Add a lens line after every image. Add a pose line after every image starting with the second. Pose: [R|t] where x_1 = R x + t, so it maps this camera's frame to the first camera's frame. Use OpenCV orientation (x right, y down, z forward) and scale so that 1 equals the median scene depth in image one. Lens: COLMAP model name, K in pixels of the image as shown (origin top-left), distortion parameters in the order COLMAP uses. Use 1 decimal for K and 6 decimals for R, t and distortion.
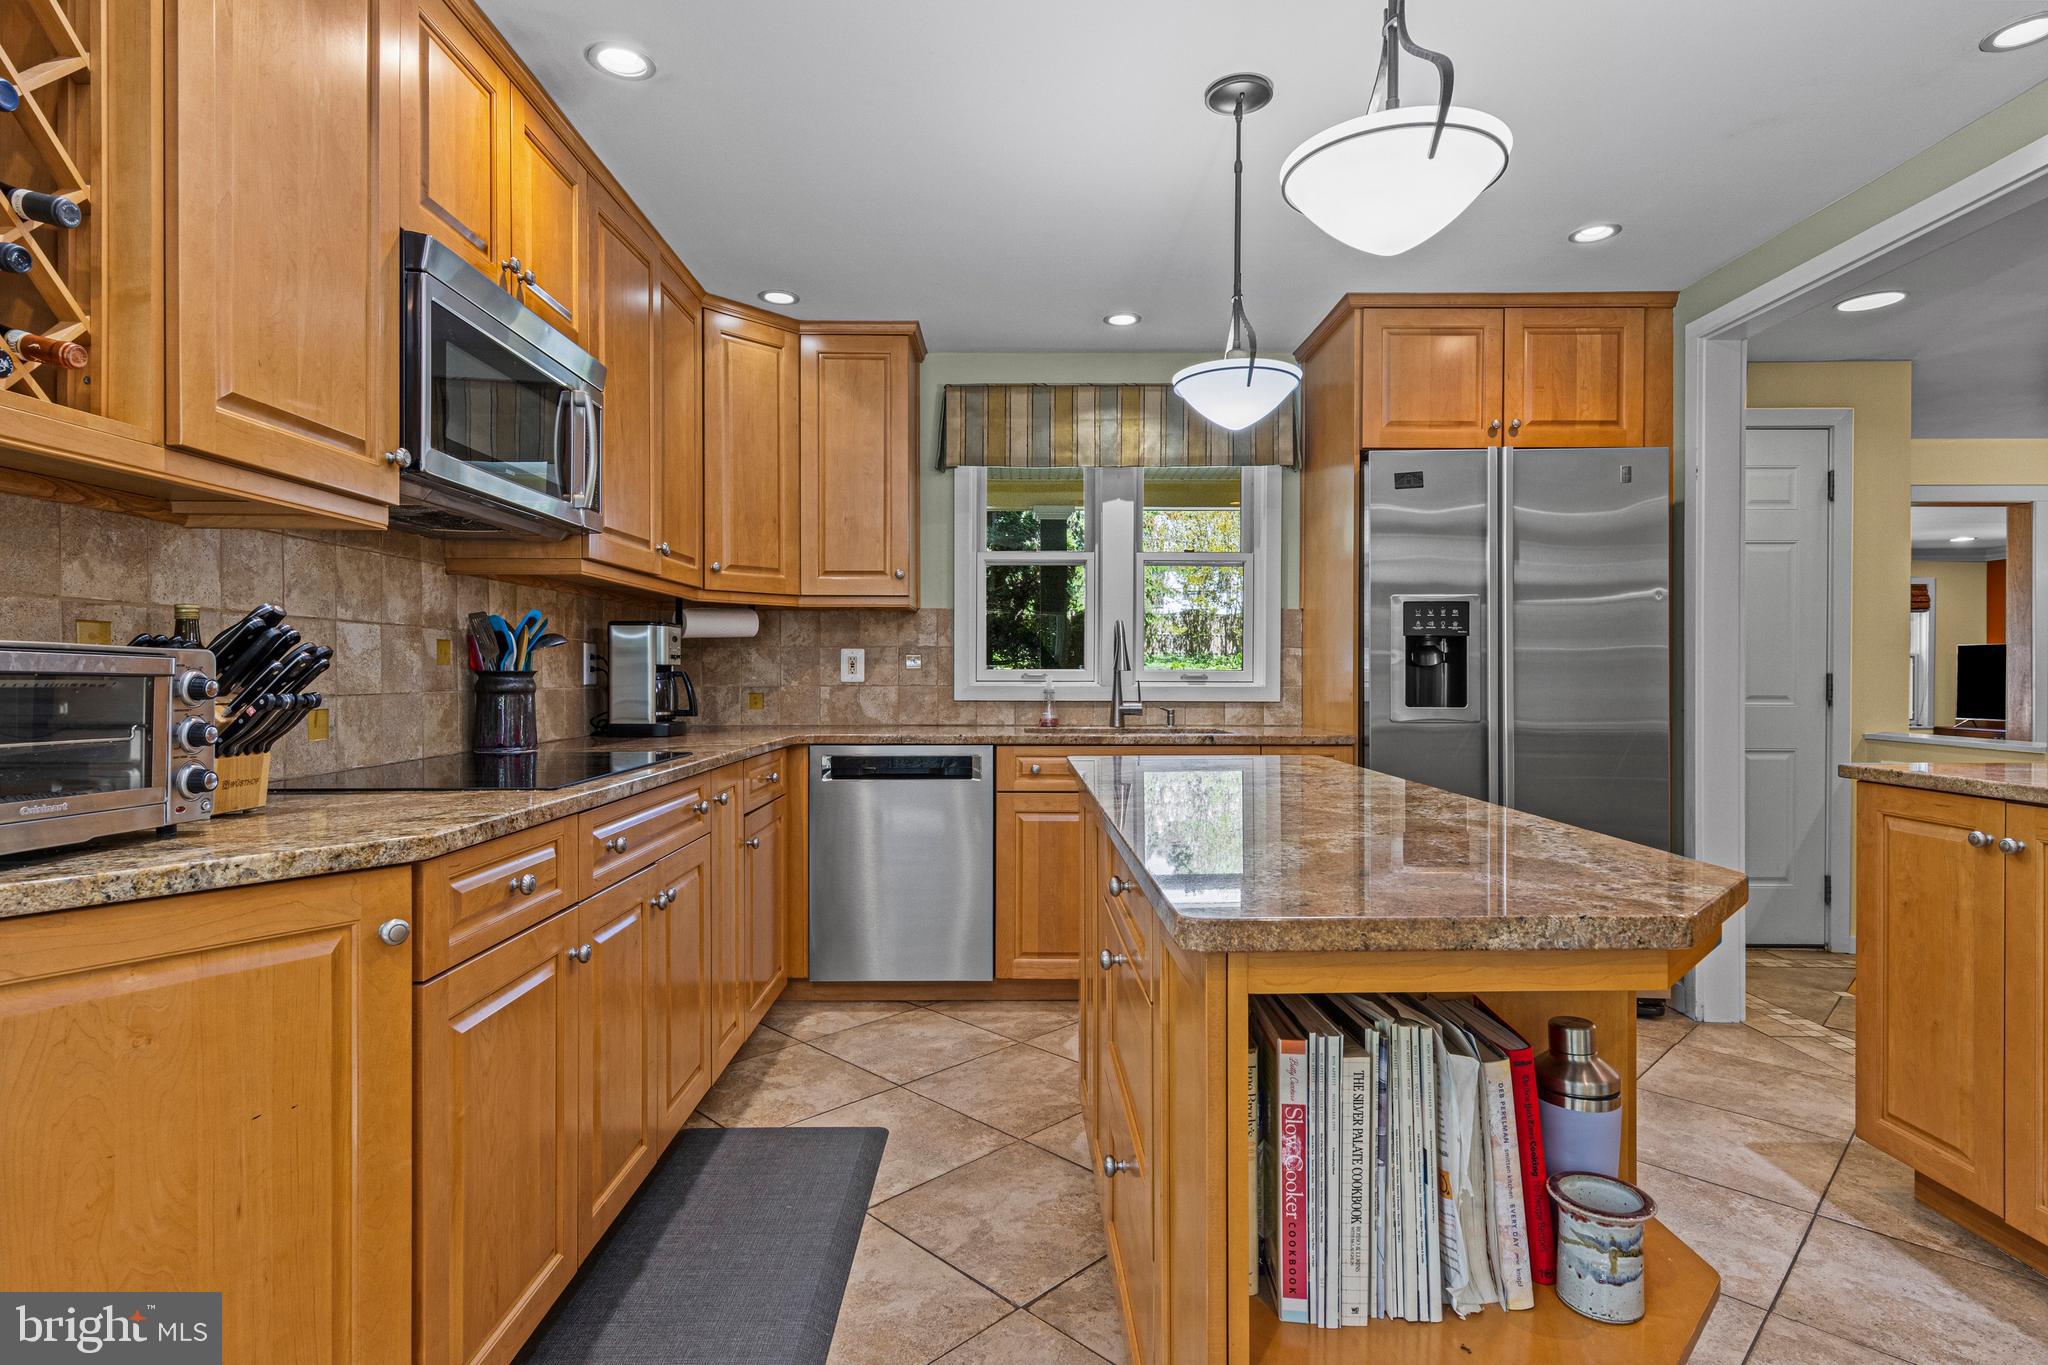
lens RADIAL K [[1047.8, 0, 1016.2], [0, 1047.8, 679.4], [0, 0, 1]] dist [0.010965, -0.003041]
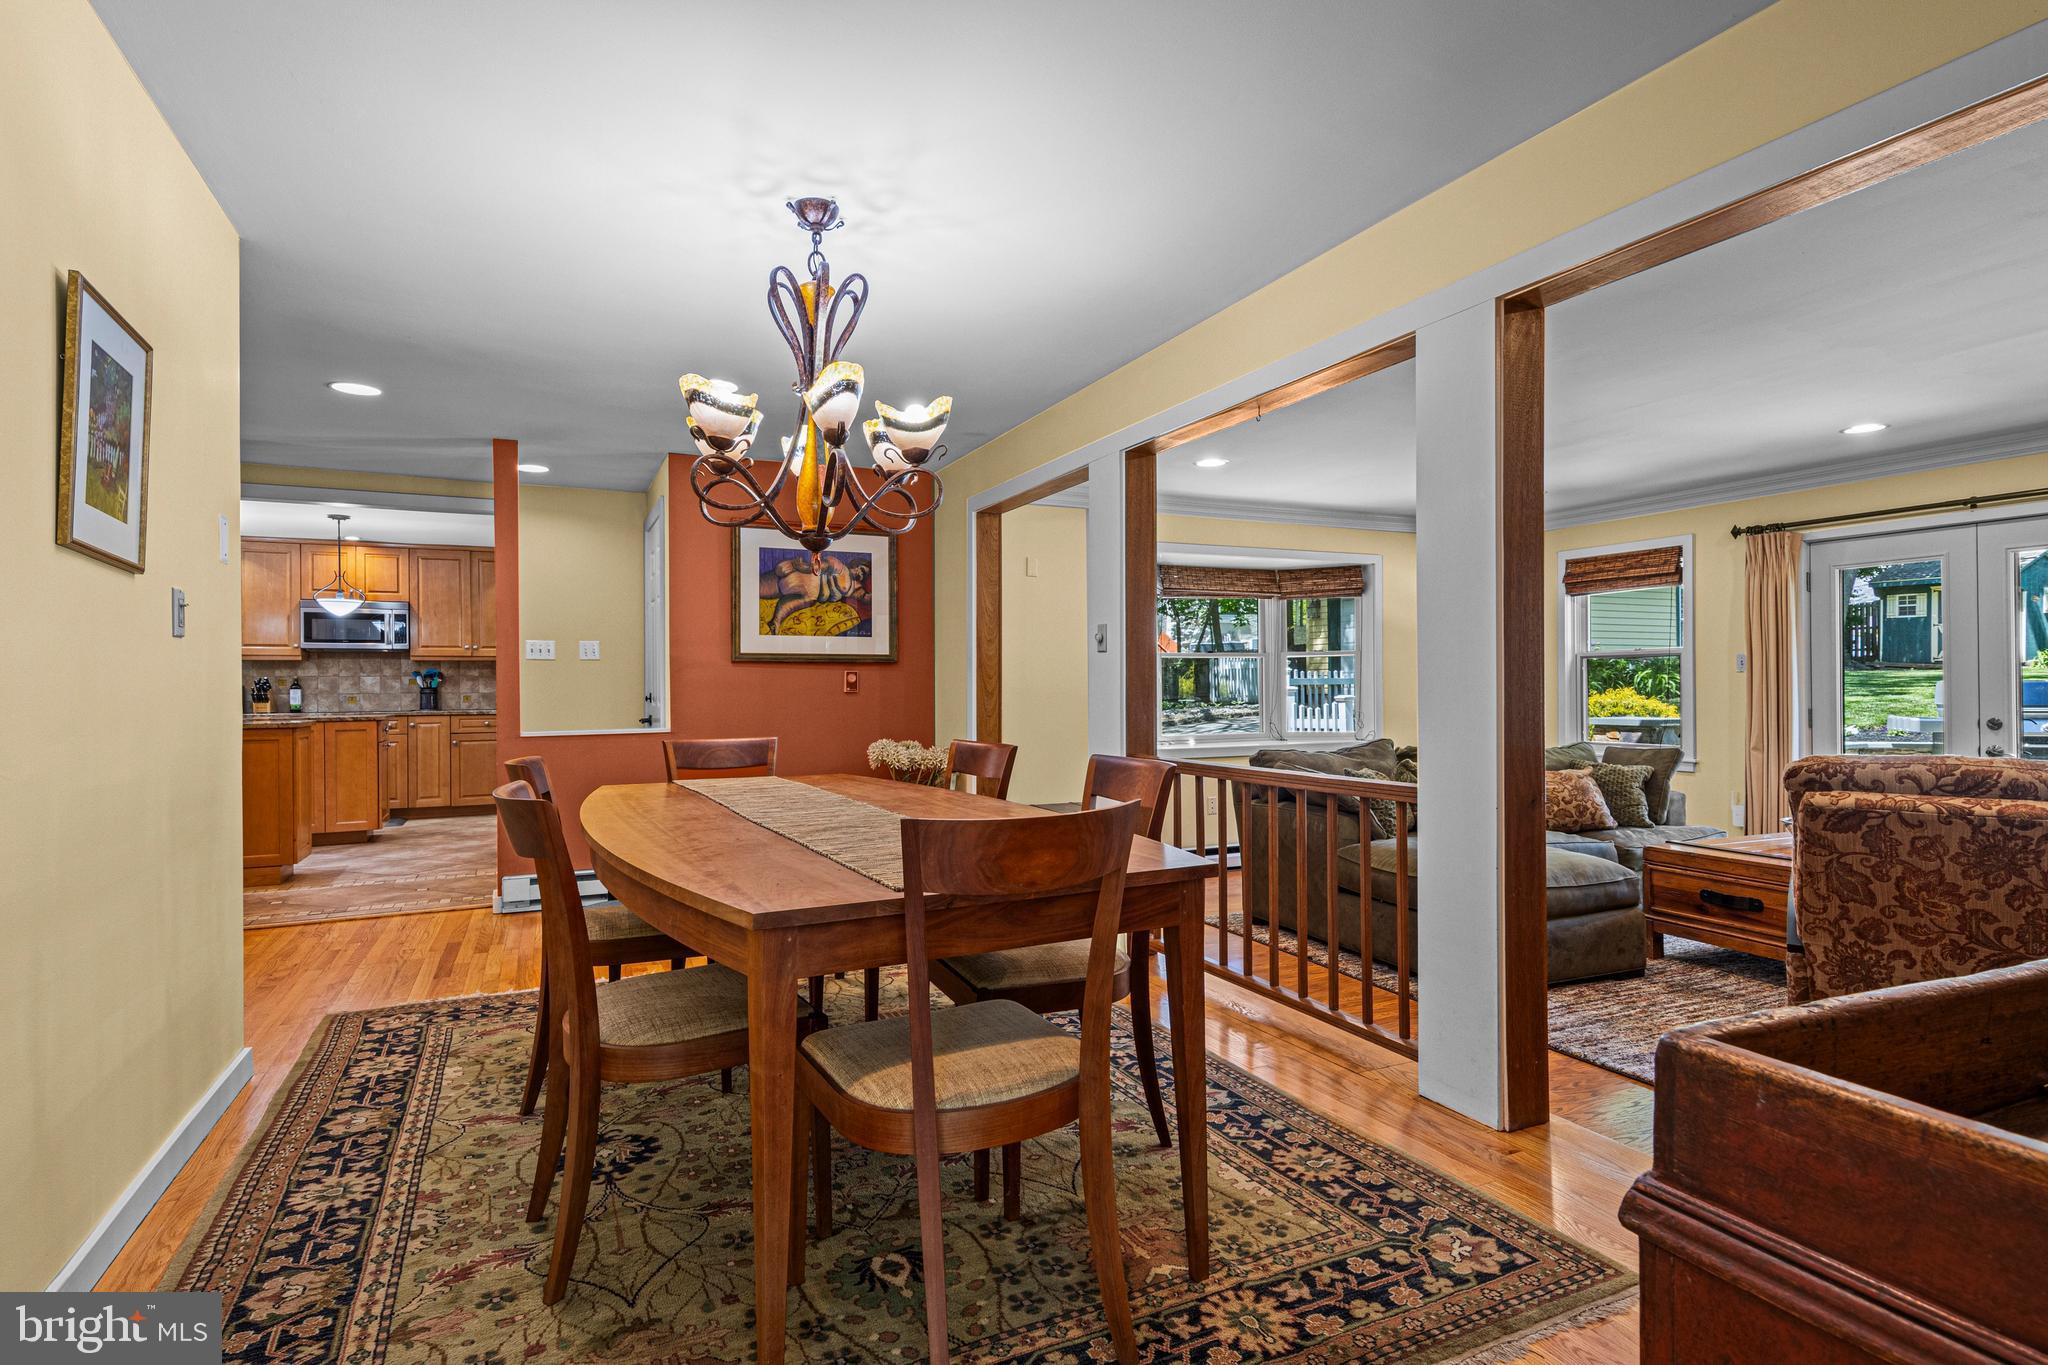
lens RADIAL K [[1047.8, 0, 1033.8], [0, 1047.8, 680.4], [0, 0, 1]] dist [0.010965, -0.003041]
pose [[0.425424, -0.007770, -0.904961, 3.708778], [0.003511, 0.999970, -0.006935, 0.000399], [0.904988, -0.000227, 0.425438, 1.388571]]
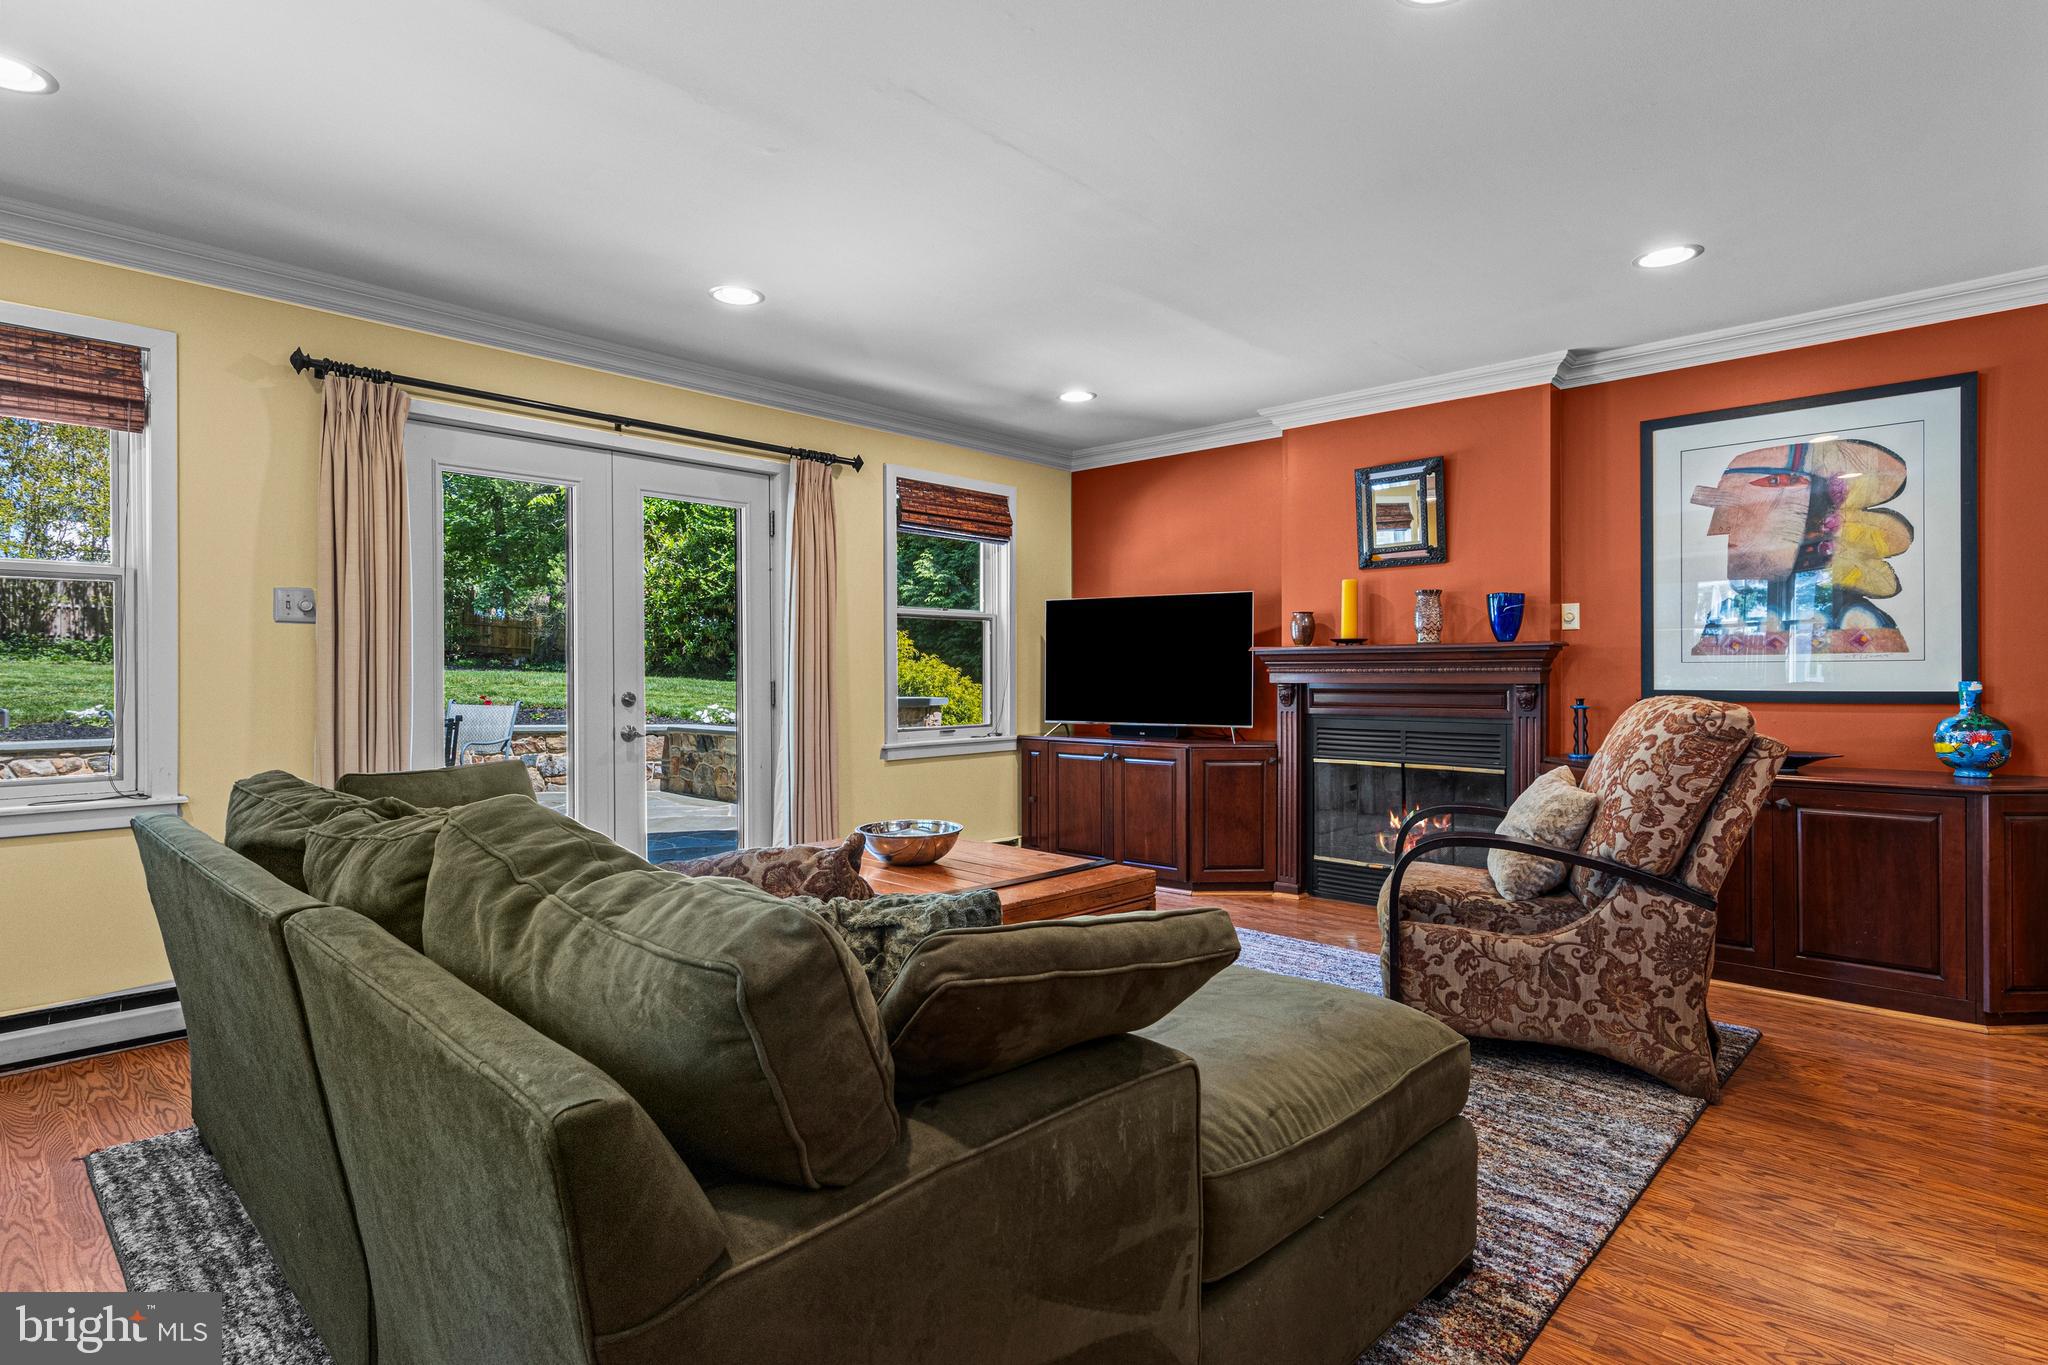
lens RADIAL K [[1047.8, 0, 1020.5], [0, 1047.8, 675.5], [0, 0, 1]] dist [0.010965, -0.003041]
pose [[0.678399, -0.003926, 0.734684, 1.752900], [0.006096, 0.999981, -0.000285, 0.044112], [-0.734669, 0.004671, 0.678410, 2.403882]]
